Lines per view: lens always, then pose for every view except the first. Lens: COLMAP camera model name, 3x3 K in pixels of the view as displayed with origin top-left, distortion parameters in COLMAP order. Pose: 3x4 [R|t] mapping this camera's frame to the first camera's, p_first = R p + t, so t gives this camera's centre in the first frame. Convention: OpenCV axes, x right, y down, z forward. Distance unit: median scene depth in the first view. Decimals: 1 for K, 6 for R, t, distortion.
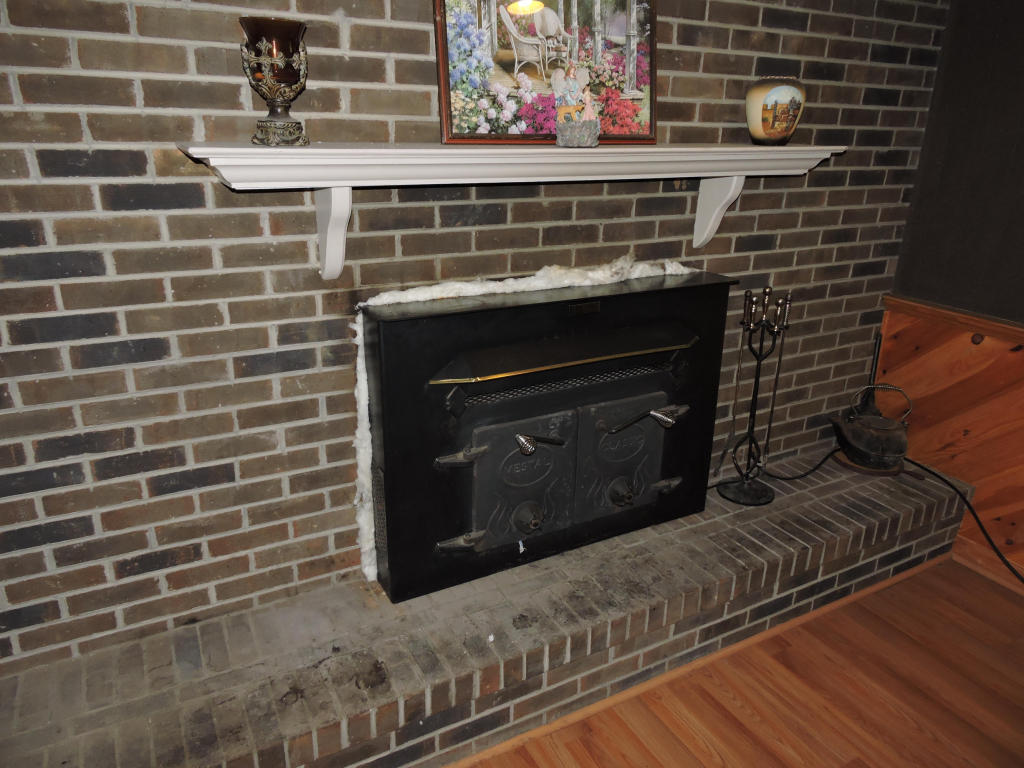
lens RADIAL K [[727.9, 0, 512.9], [0, 727.9, 384.1], [0, 0, 1]] dist [-0.004508, 0.000068]
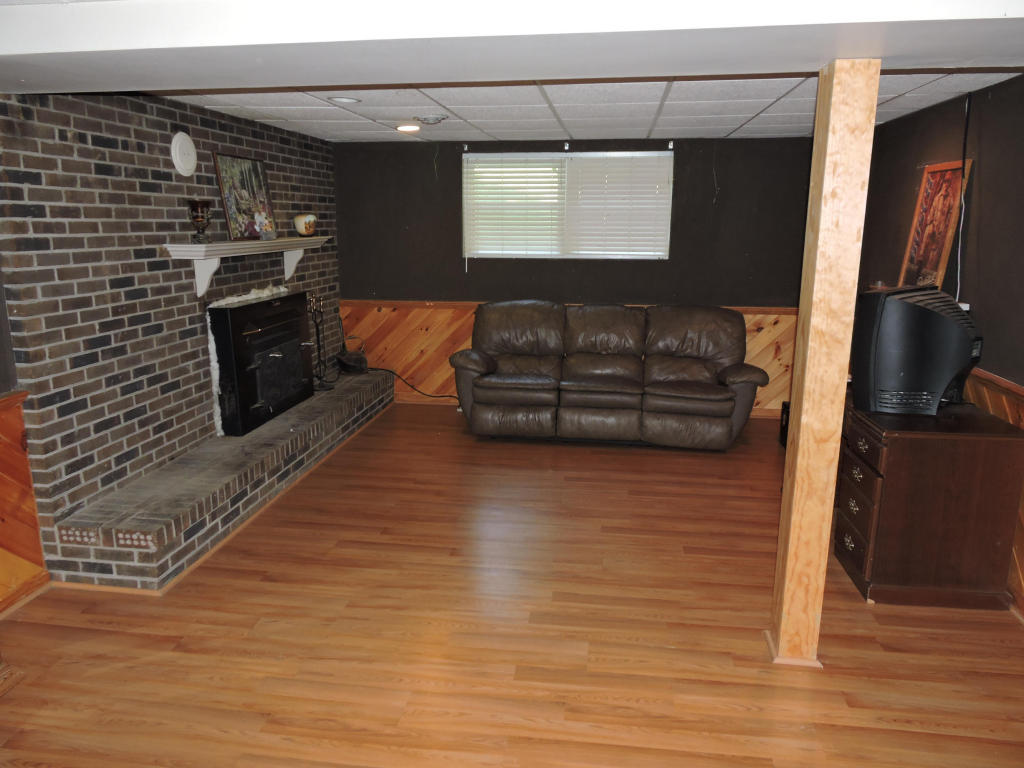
lens RADIAL K [[727.9, 0, 513.4], [0, 727.9, 384.3], [0, 0, 1]] dist [-0.004508, 0.000068]
pose [[0.599309, -0.199359, 0.775297, -1.509922], [0.290660, 0.956590, 0.021295, 0.373271], [-0.745886, 0.212585, 0.631238, -1.207563]]
